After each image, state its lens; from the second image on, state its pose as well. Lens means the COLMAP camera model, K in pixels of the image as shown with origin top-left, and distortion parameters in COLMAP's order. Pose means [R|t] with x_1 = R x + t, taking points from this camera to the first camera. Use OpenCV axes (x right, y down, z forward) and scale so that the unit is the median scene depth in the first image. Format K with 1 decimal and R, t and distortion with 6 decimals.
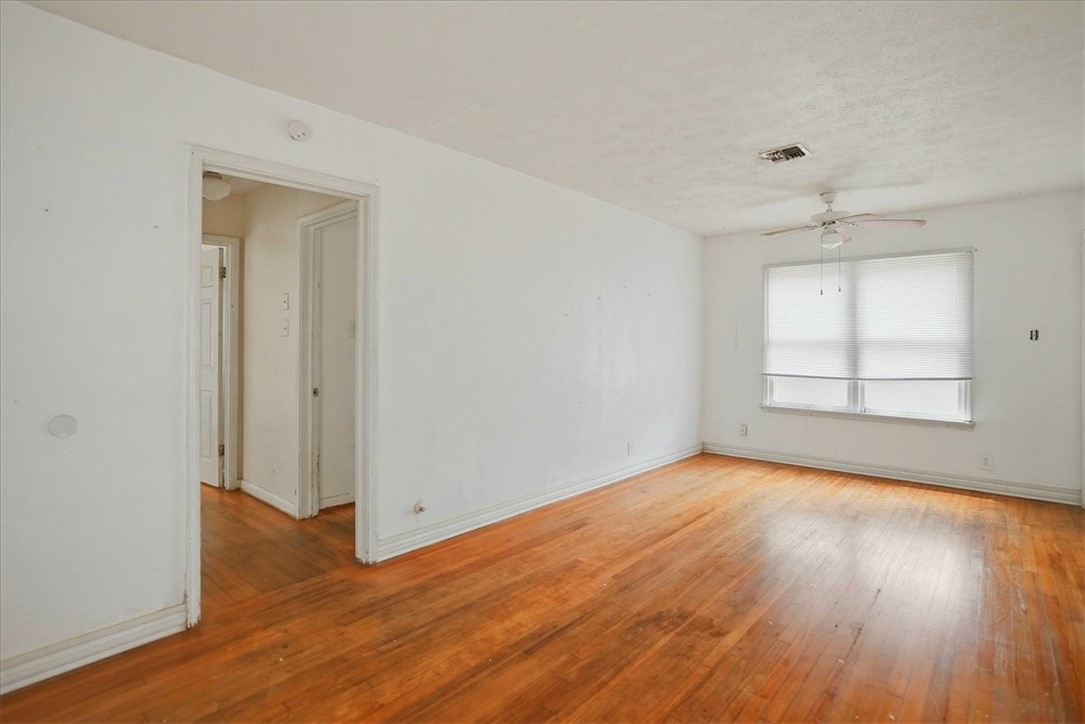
lens RADIAL K [[529.9, 0, 552.1], [0, 529.9, 344.8], [0, 0, 1]] dist [-0.042535, 0.022782]
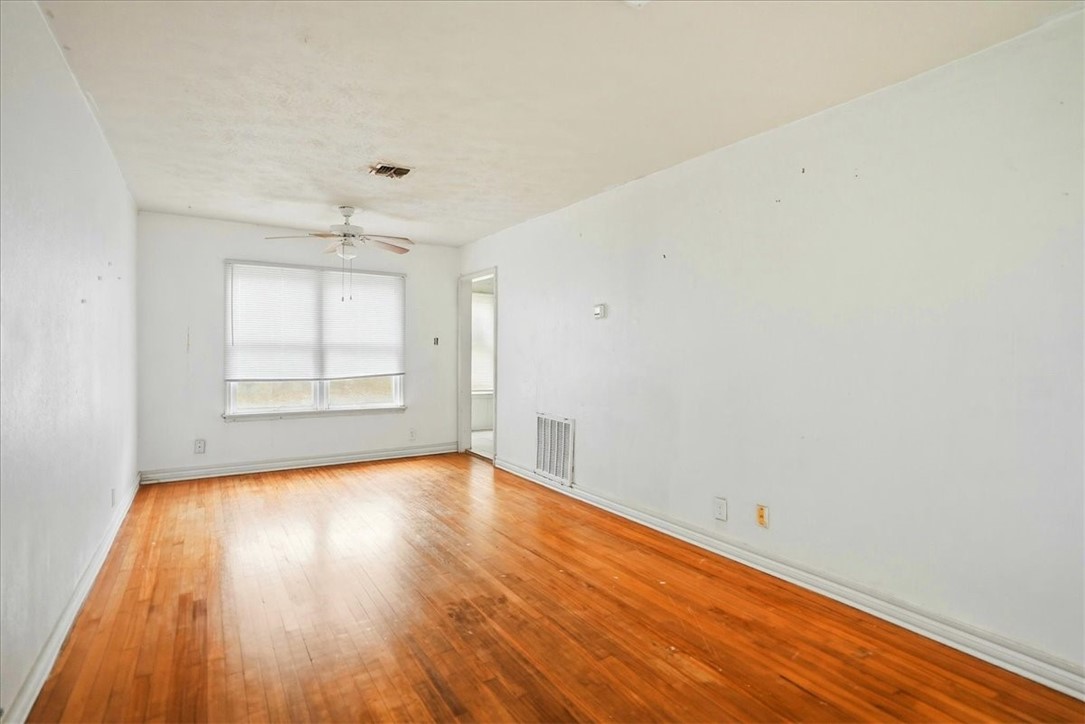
lens RADIAL K [[519.5, 0, 542.5], [0, 519.5, 362.0], [0, 0, 1]] dist [-0.034968, 0.000307]
pose [[0.277913, -0.026736, 0.960234, -0.486389], [-0.002651, 0.999587, 0.028599, -0.004106], [-0.960603, -0.010494, 0.277727, 0.397269]]
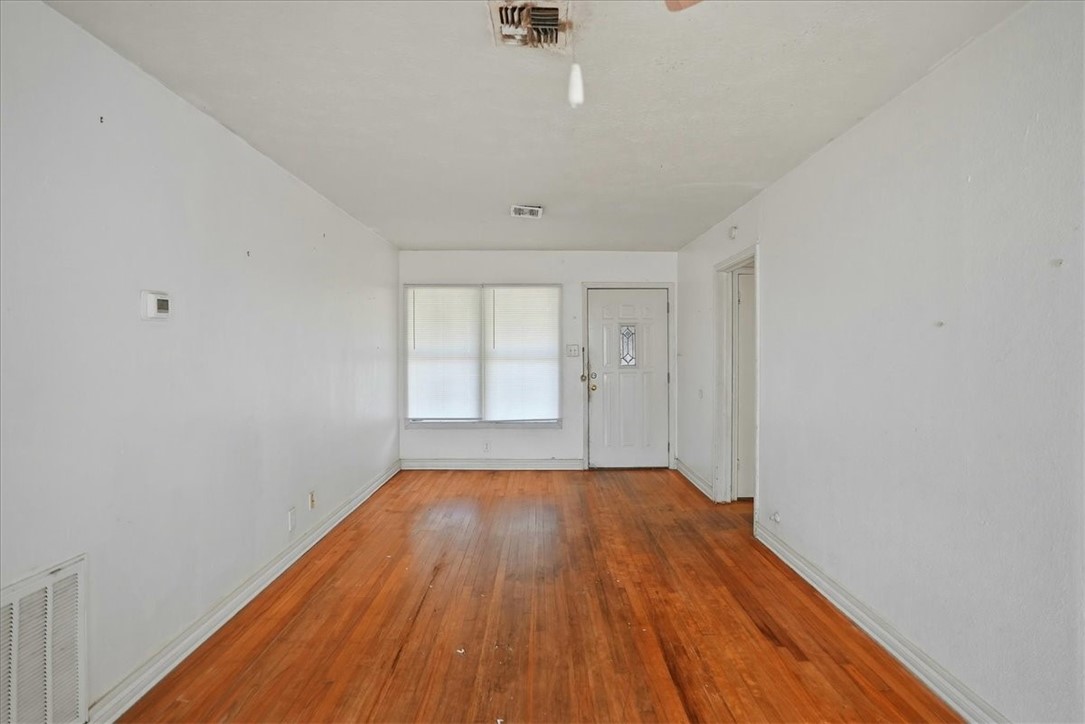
lens RADIAL K [[529.9, 0, 552.1], [0, 529.9, 344.8], [0, 0, 1]] dist [-0.042535, 0.022782]
pose [[-0.741716, -0.010845, -0.670626, 0.778347], [-0.008251, 0.999941, -0.007045, -0.038249], [0.670663, 0.000308, -0.741762, 1.393525]]
